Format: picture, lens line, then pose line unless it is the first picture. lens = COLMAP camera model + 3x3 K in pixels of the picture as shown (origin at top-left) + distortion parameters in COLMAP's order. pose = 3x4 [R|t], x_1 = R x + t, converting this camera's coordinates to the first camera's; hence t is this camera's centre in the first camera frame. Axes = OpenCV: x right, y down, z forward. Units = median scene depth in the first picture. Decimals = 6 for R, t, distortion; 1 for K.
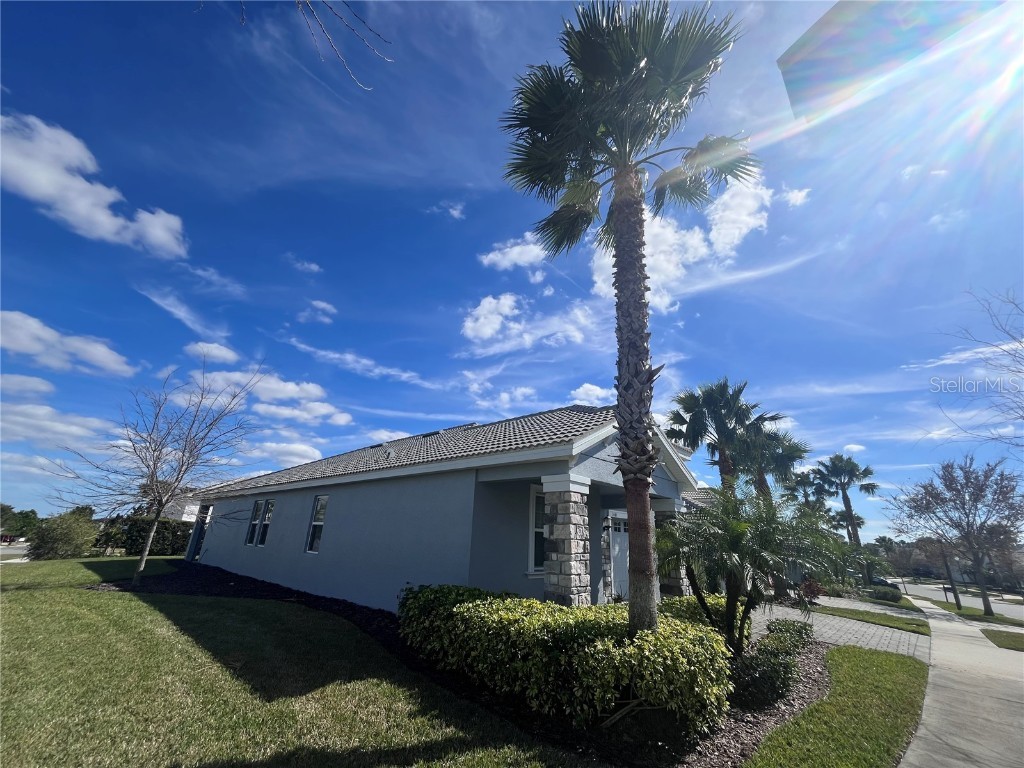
lens RADIAL K [[403.3, 0, 512.0], [0, 403.3, 384.0], [0, 0, 1]] dist [-0.003176, -0.000355]
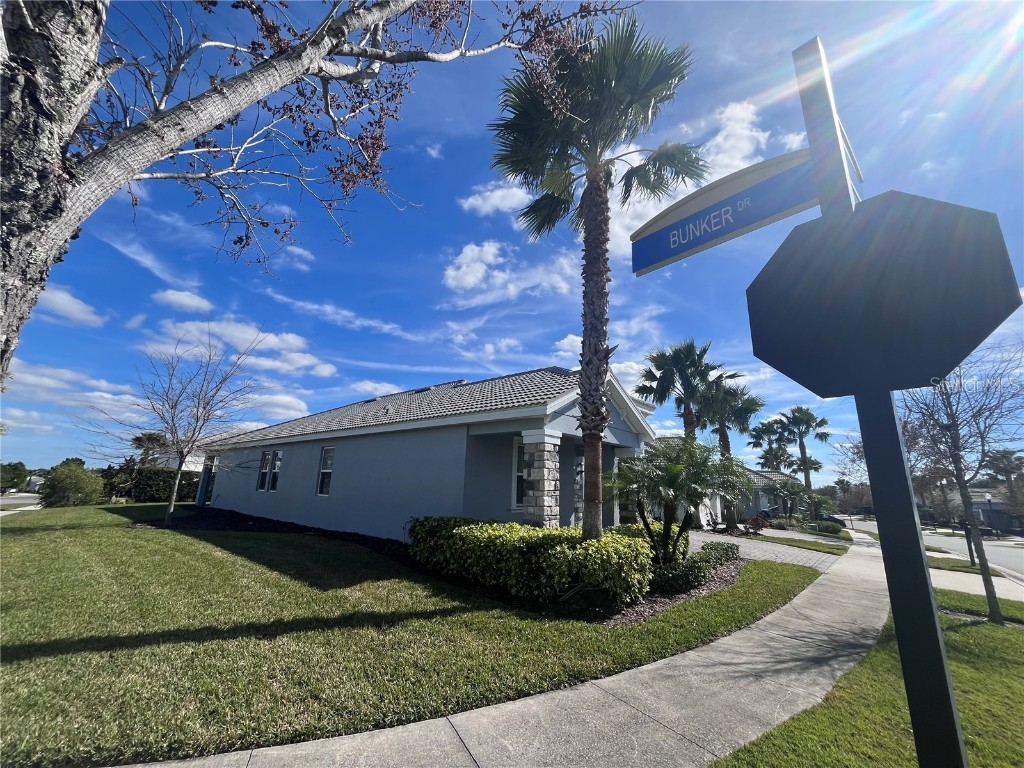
lens RADIAL K [[403.3, 0, 512.0], [0, 403.3, 384.0], [0, 0, 1]] dist [-0.003176, -0.000355]
pose [[0.999274, -0.000817, 0.038083, -0.001127], [-0.003792, 0.992668, 0.120810, -0.030362], [-0.037902, -0.120867, 0.991945, -0.099299]]
